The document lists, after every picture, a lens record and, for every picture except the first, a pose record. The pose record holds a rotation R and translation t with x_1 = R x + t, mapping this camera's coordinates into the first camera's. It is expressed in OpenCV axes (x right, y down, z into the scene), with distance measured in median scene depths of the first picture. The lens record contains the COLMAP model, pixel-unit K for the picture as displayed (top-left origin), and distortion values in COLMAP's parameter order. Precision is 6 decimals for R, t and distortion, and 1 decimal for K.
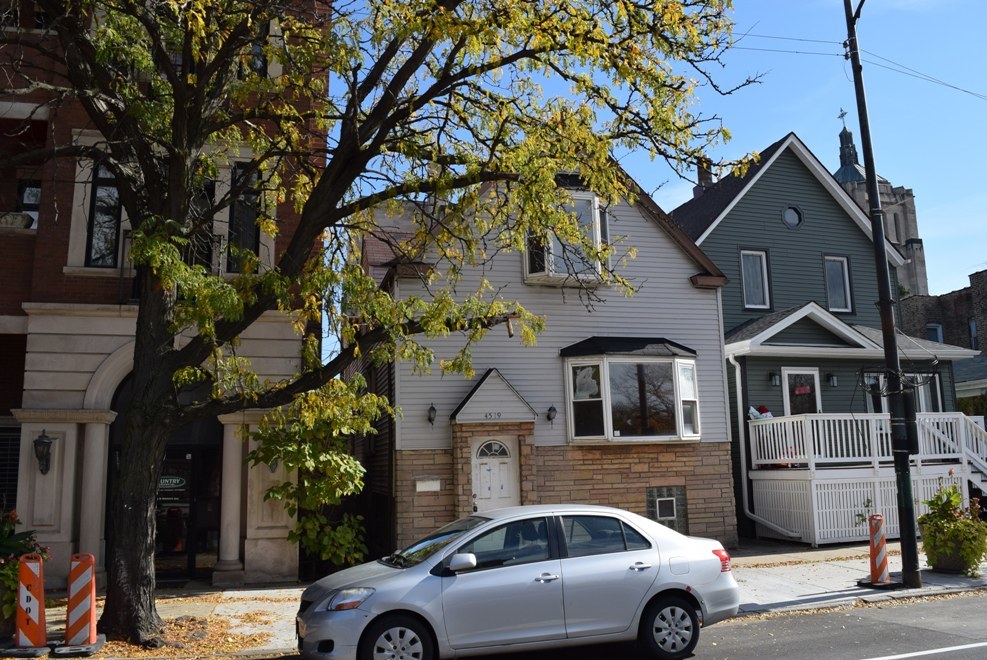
lens RADIAL K [[785.5, 0, 496.2], [0, 785.5, 335.7], [0, 0, 1]] dist [-0.091751, 0.000537]
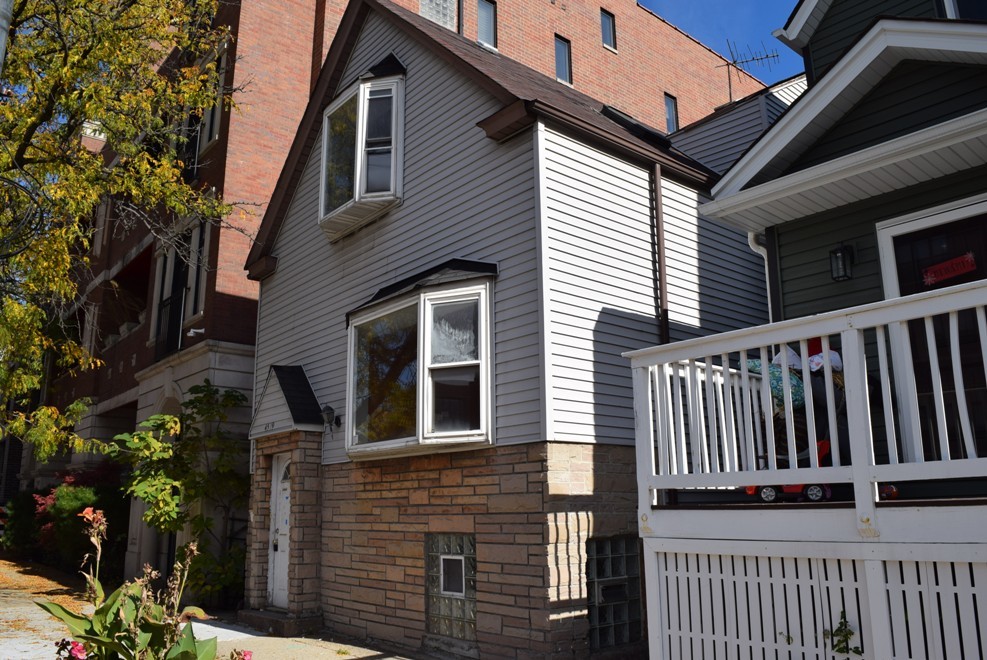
lens RADIAL K [[785.5, 0, 495.7], [0, 785.5, 328.0], [0, 0, 1]] dist [-0.091751, 0.000537]
pose [[0.412464, -0.187940, -0.891377, 0.727440], [0.152246, 0.978947, -0.135956, 0.133276], [0.898162, -0.079632, 0.432393, 0.807040]]
